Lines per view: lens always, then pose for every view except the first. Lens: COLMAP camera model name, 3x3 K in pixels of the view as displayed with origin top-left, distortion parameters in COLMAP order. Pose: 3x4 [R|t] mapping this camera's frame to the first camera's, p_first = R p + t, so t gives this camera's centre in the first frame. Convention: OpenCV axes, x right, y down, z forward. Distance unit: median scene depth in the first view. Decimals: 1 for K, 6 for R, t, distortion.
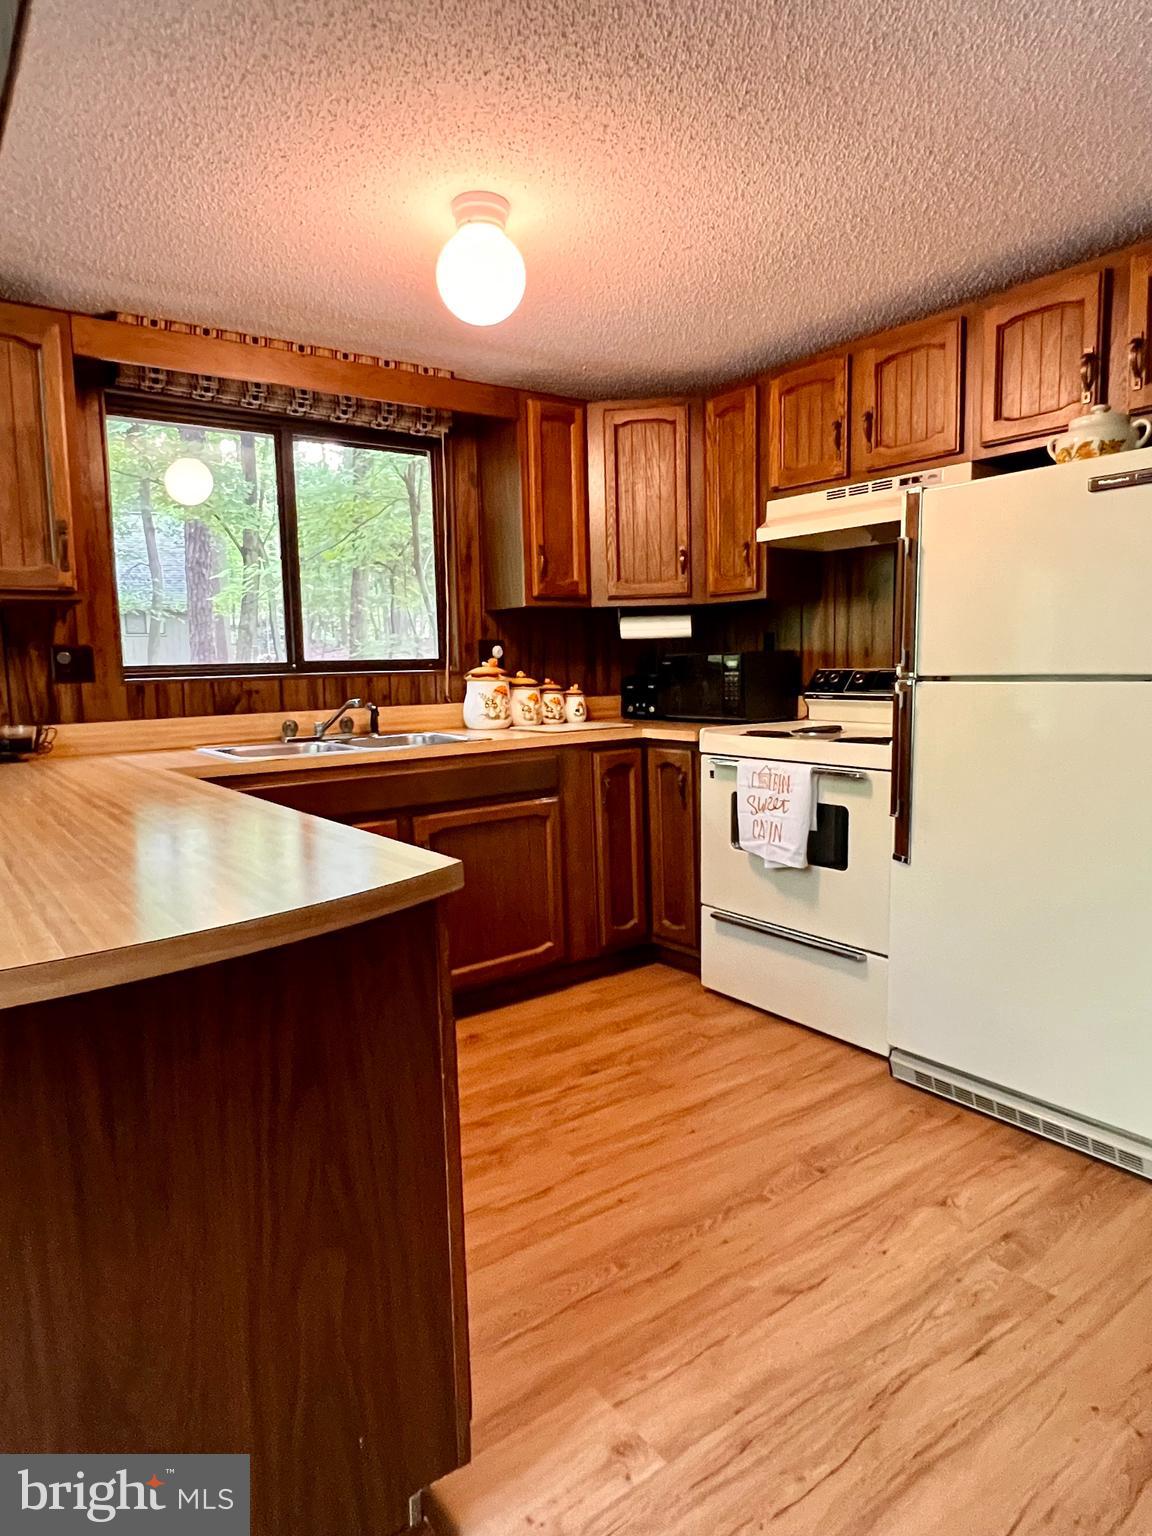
lens RADIAL K [[962.8, 0, 577.7], [0, 962.8, 770.6], [0, 0, 1]] dist [0.005687, -0.004420]
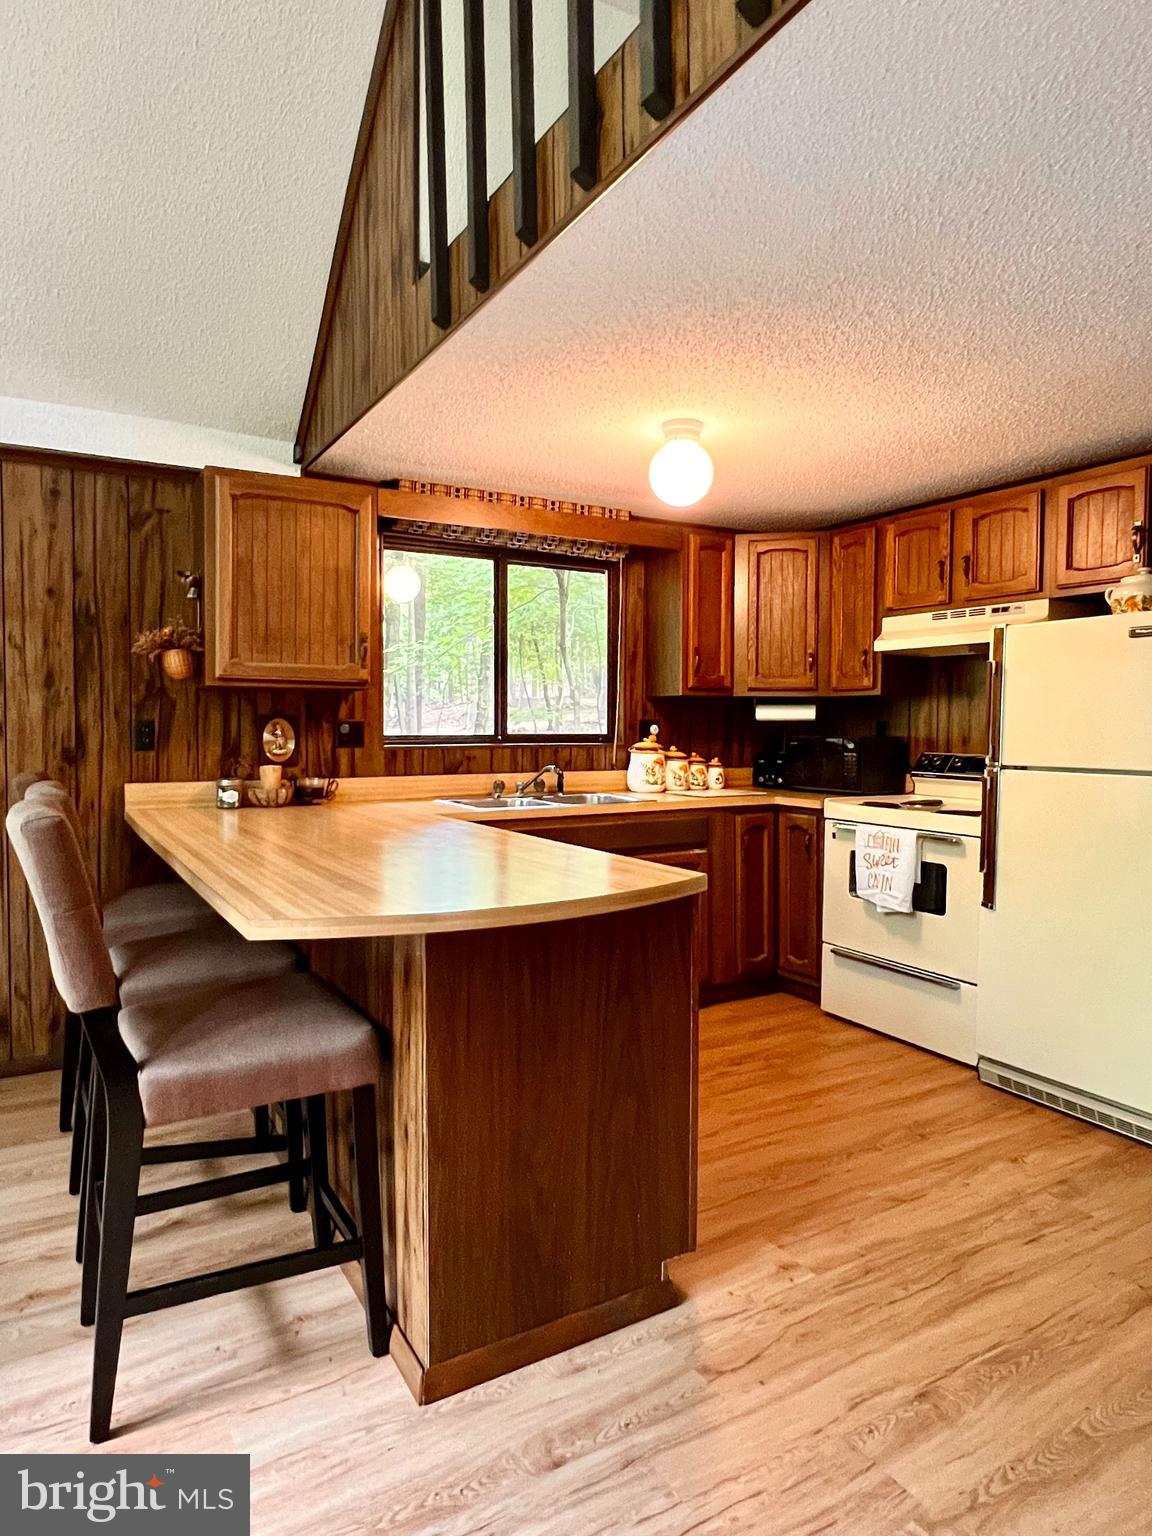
lens RADIAL K [[962.8, 0, 574.4], [0, 962.8, 758.4], [0, 0, 1]] dist [0.005687, -0.004420]
pose [[0.994267, 0.032070, -0.102004, -0.078904], [-0.039716, 0.996480, -0.073830, 0.010706], [0.099277, 0.077458, 0.992040, -0.308319]]
